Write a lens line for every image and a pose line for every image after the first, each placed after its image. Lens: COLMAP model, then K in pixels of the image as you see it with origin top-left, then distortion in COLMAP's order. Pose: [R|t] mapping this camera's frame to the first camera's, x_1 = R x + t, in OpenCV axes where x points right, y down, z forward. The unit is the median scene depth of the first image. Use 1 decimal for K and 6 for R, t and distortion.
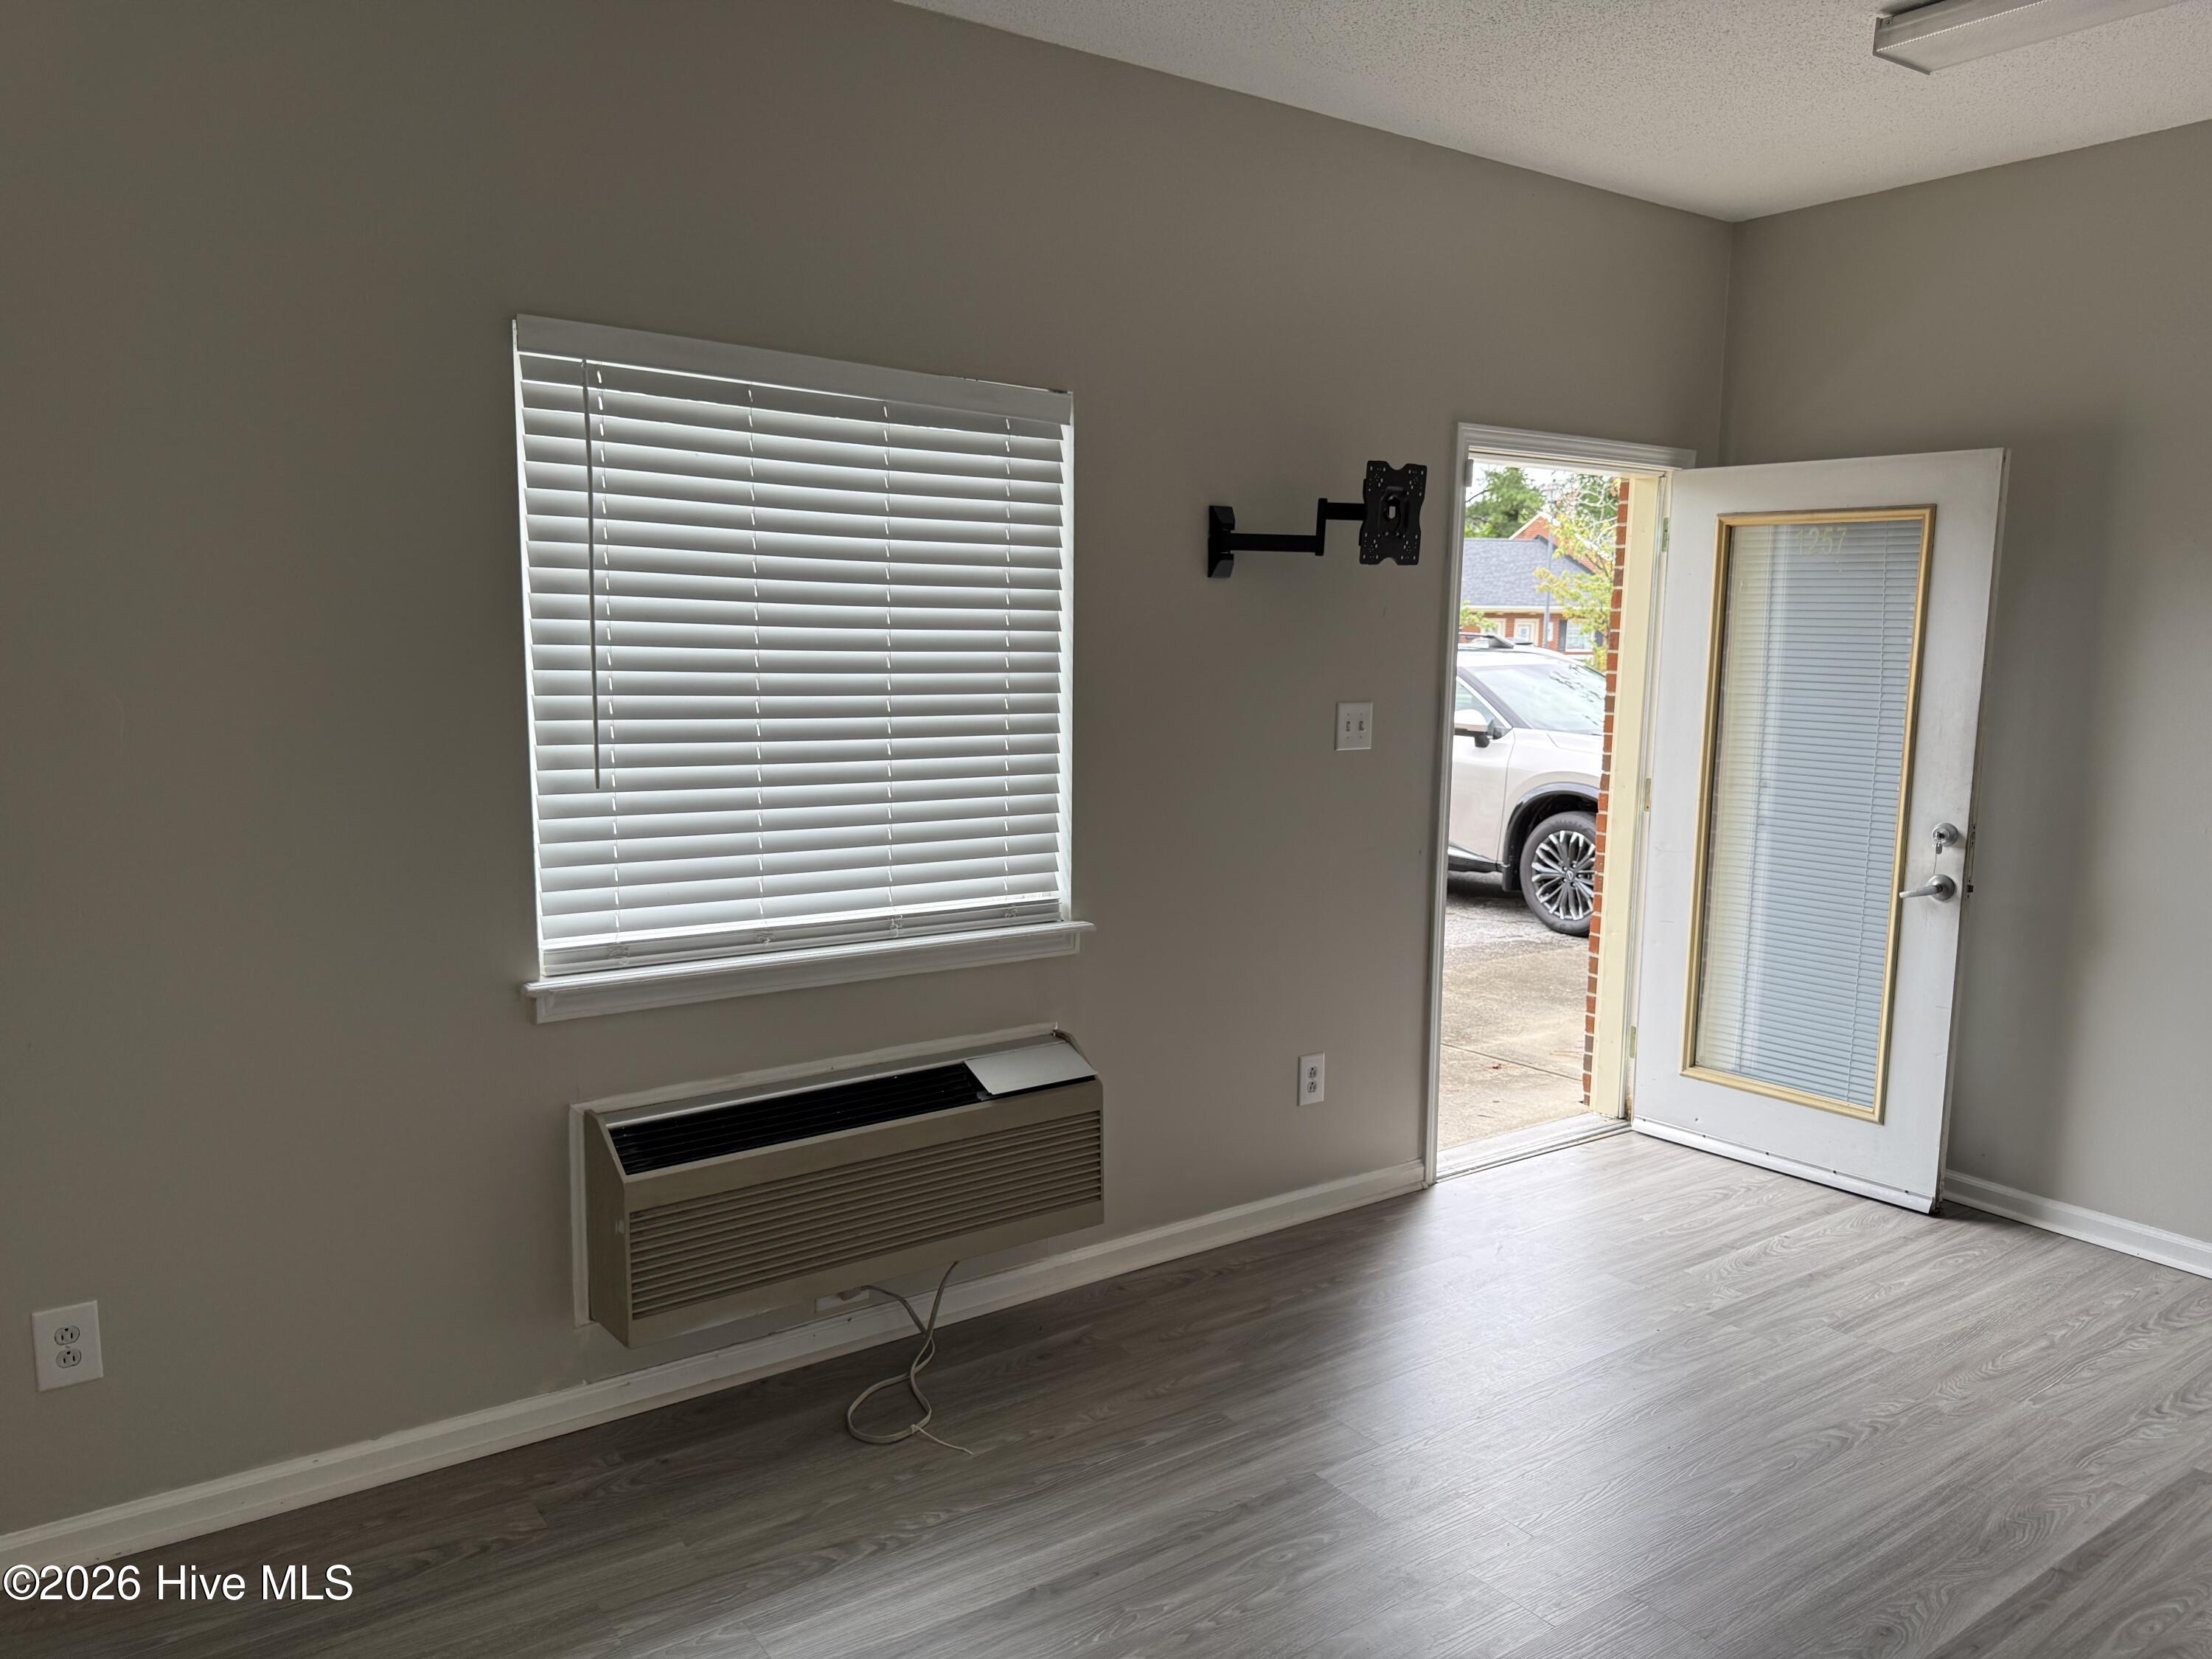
lens RADIAL K [[1578.3, 0, 1096.4], [0, 1578.3, 837.0], [0, 0, 1]] dist [0.067842, -0.095076]
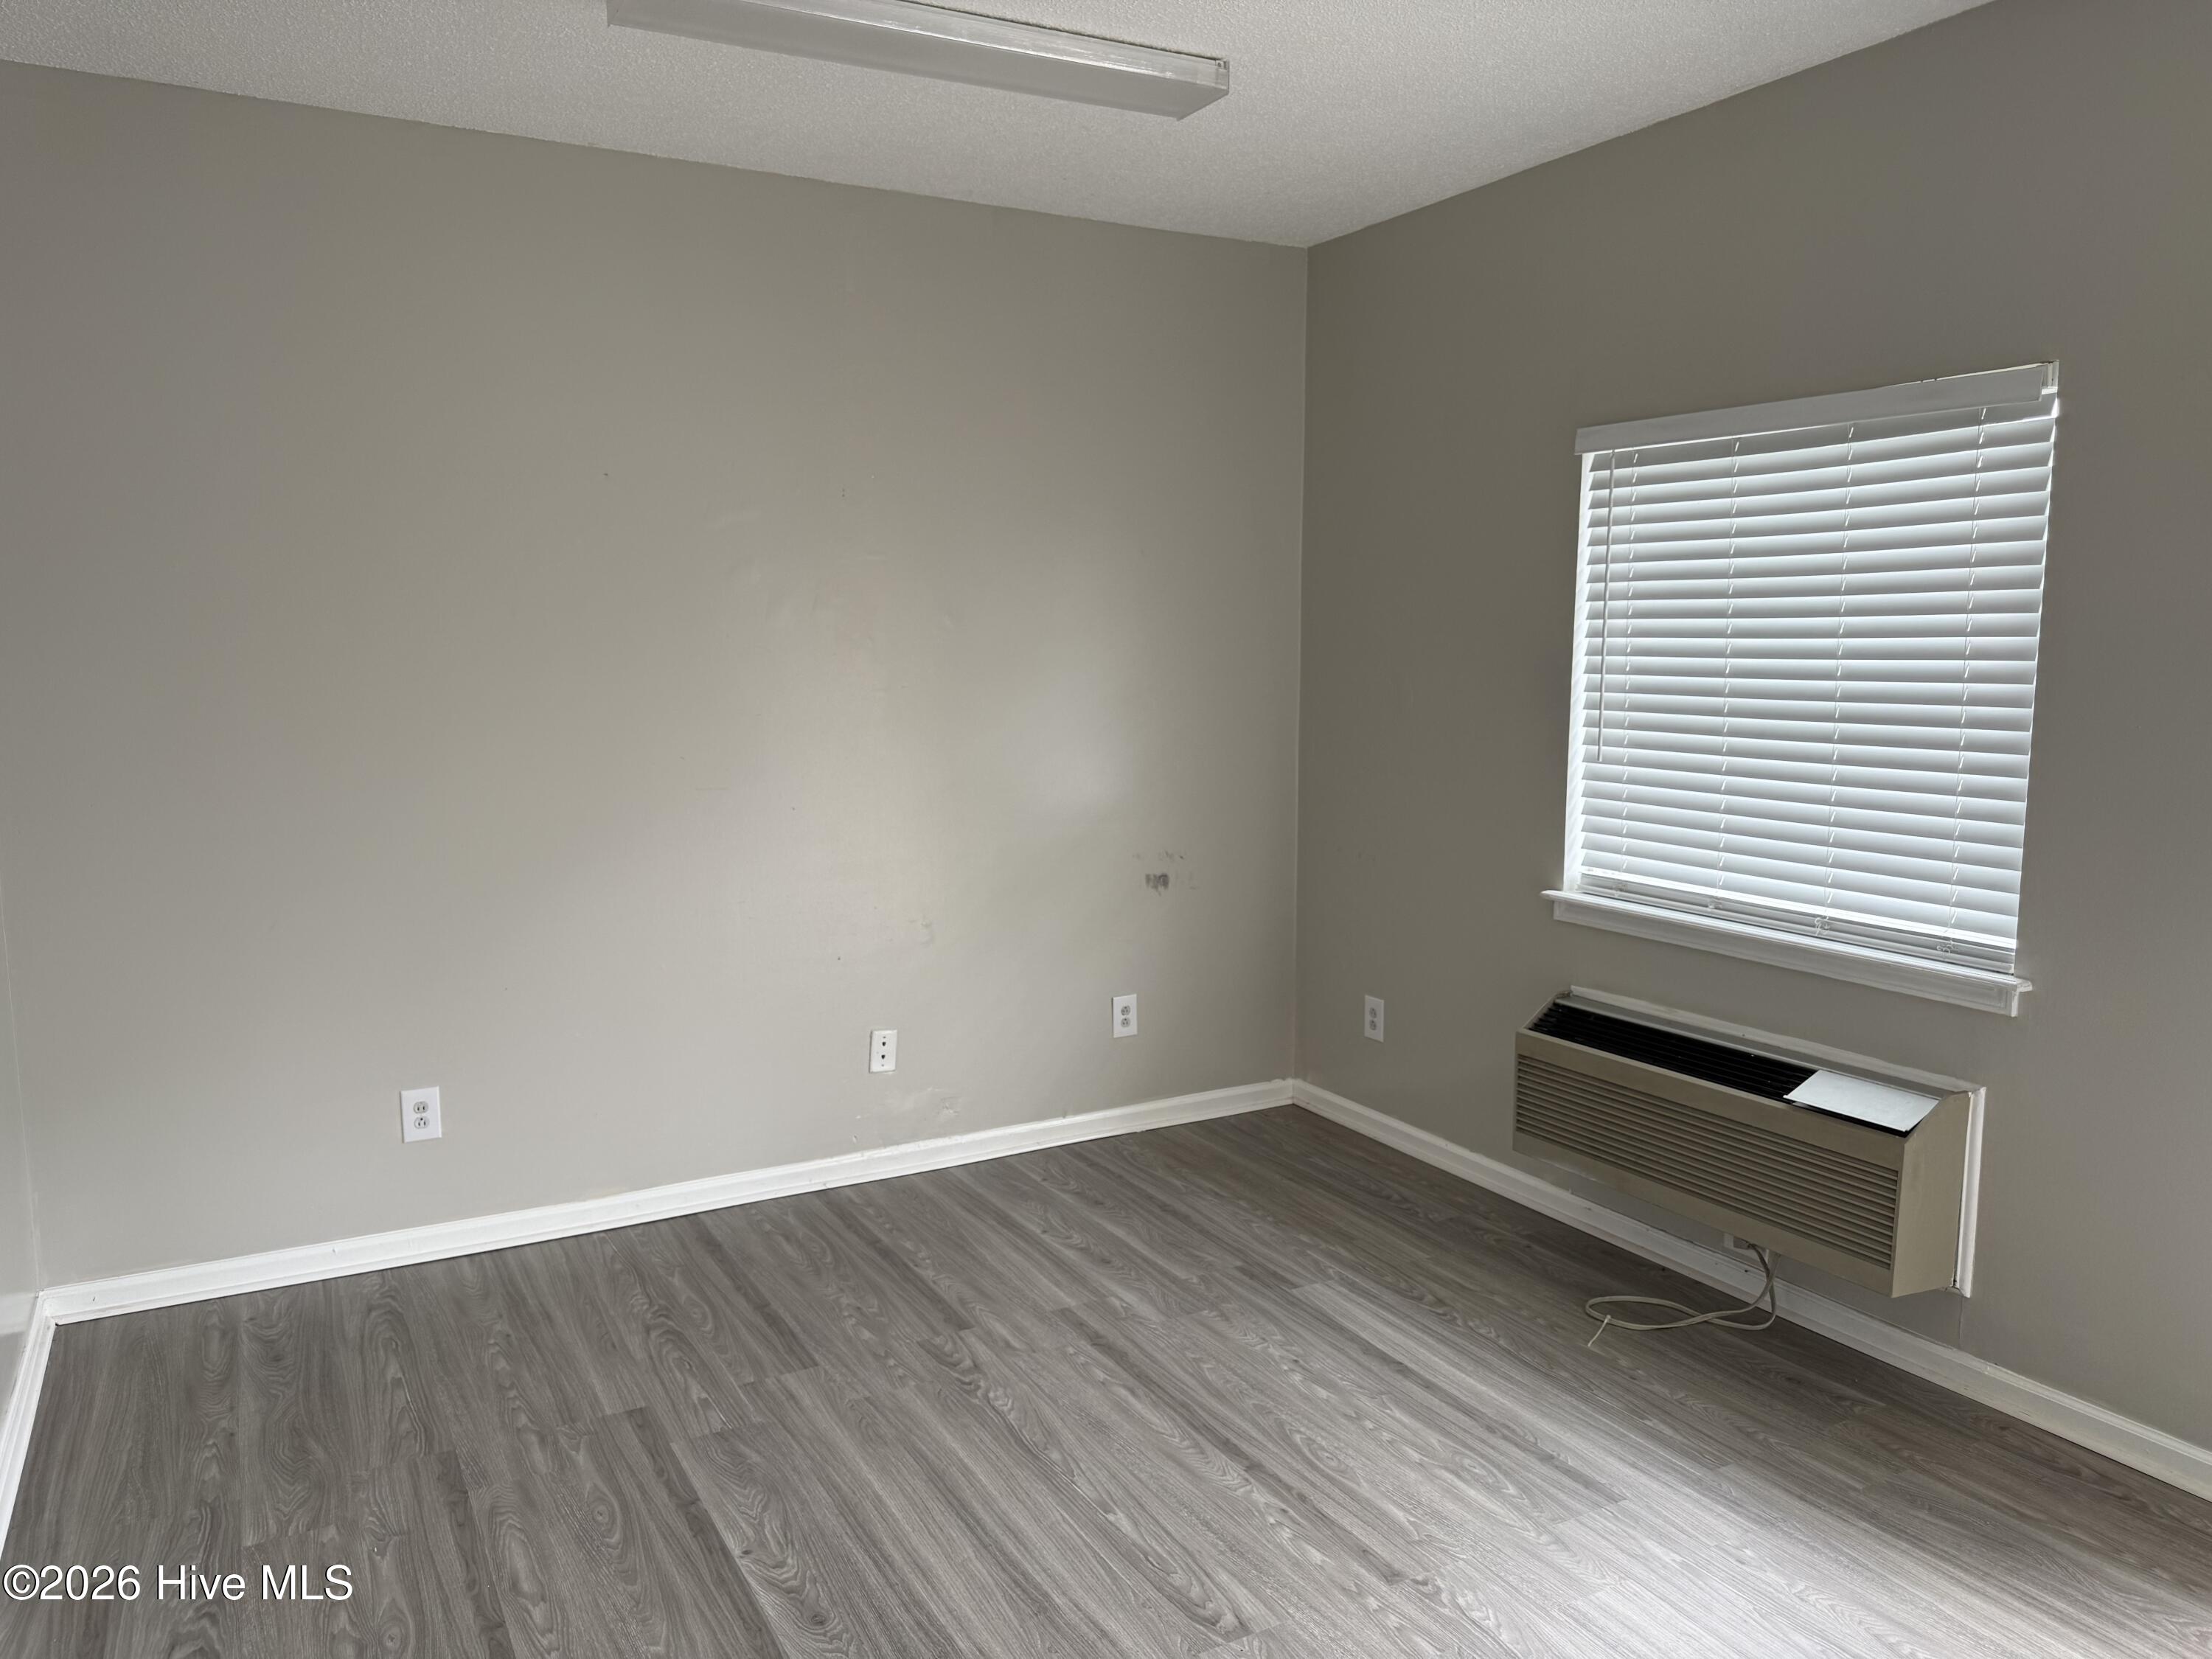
lens RADIAL K [[1578.3, 0, 1096.0], [0, 1578.3, 847.3], [0, 0, 1]] dist [0.067842, -0.095076]
pose [[-0.128015, 0.109583, -0.985700, 1.059345], [-0.132203, 0.983122, 0.126466, -0.070392], [0.982921, 0.146502, -0.111367, 0.708647]]
